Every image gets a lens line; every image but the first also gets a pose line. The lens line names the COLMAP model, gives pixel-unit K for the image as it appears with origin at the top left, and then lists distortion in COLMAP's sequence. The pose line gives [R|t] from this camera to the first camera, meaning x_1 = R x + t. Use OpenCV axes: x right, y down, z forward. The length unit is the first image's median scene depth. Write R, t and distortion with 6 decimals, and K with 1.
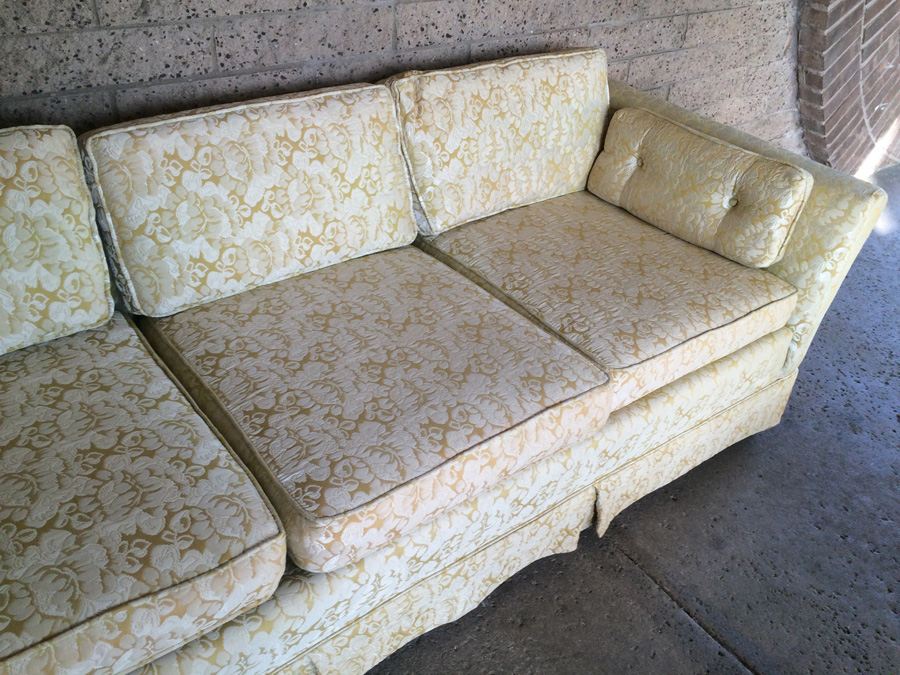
lens RADIAL K [[759.7, 0, 435.5], [0, 759.7, 338.5], [0, 0, 1]] dist [0.085096, -0.104517]
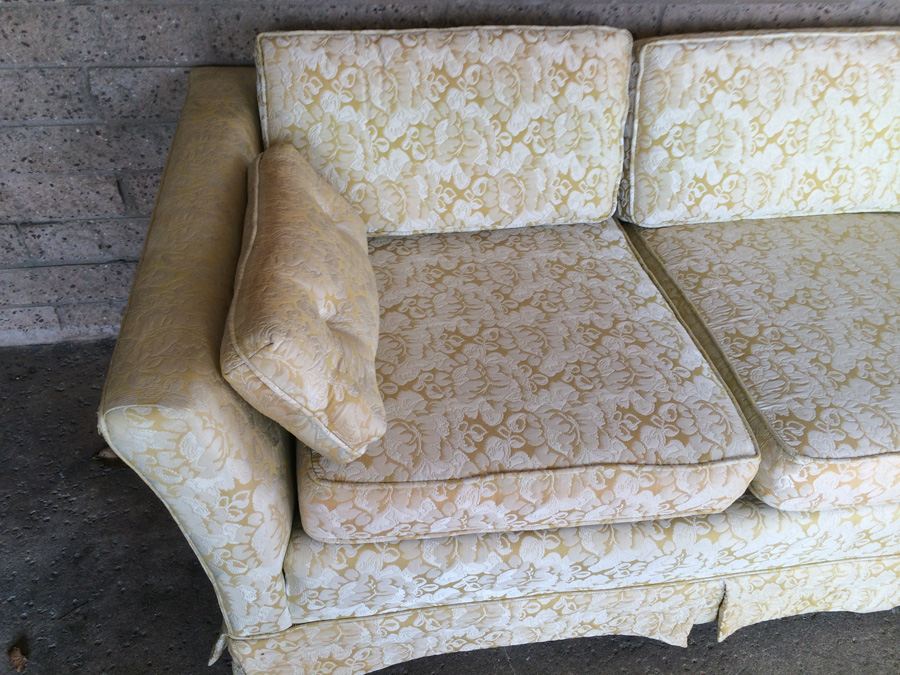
lens RADIAL K [[759.7, 0, 450.5], [0, 759.7, 331.5], [0, 0, 1]] dist [0.085096, -0.104517]
pose [[0.883362, 0.274976, -0.379552, -0.161844], [-0.254626, 0.961439, 0.103926, 0.069956], [0.393493, 0.004839, 0.919315, -0.067755]]
